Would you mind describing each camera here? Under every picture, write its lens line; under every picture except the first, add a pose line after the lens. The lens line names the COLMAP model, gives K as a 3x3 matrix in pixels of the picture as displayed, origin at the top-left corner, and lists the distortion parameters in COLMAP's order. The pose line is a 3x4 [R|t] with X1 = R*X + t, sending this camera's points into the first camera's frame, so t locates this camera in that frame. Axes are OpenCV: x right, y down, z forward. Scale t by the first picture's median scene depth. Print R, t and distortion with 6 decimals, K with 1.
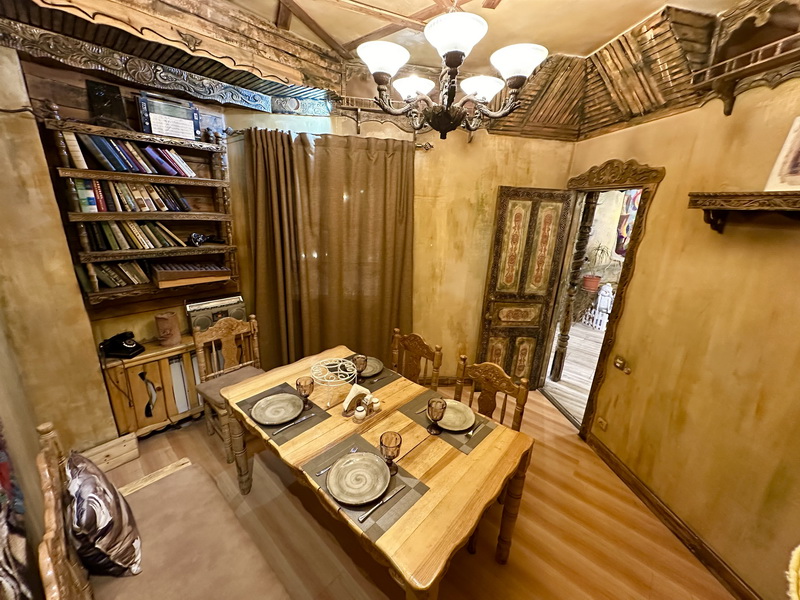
lens RADIAL K [[317.4, 0, 400.0], [0, 317.4, 300.0], [0, 0, 1]] dist [-0.001911, 0.000002]
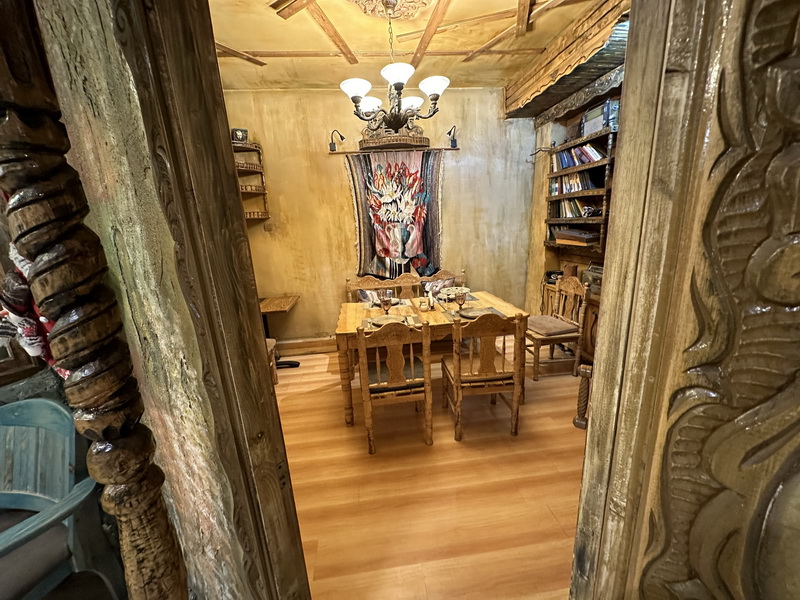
lens RADIAL K [[317.4, 0, 400.0], [0, 317.4, 300.0], [0, 0, 1]] dist [-0.001911, 0.000002]
pose [[-0.656733, 0.165229, -0.735800, 0.886923], [-0.198296, 0.903531, 0.379881, -0.213875], [0.727585, 0.395387, -0.560615, 1.370428]]
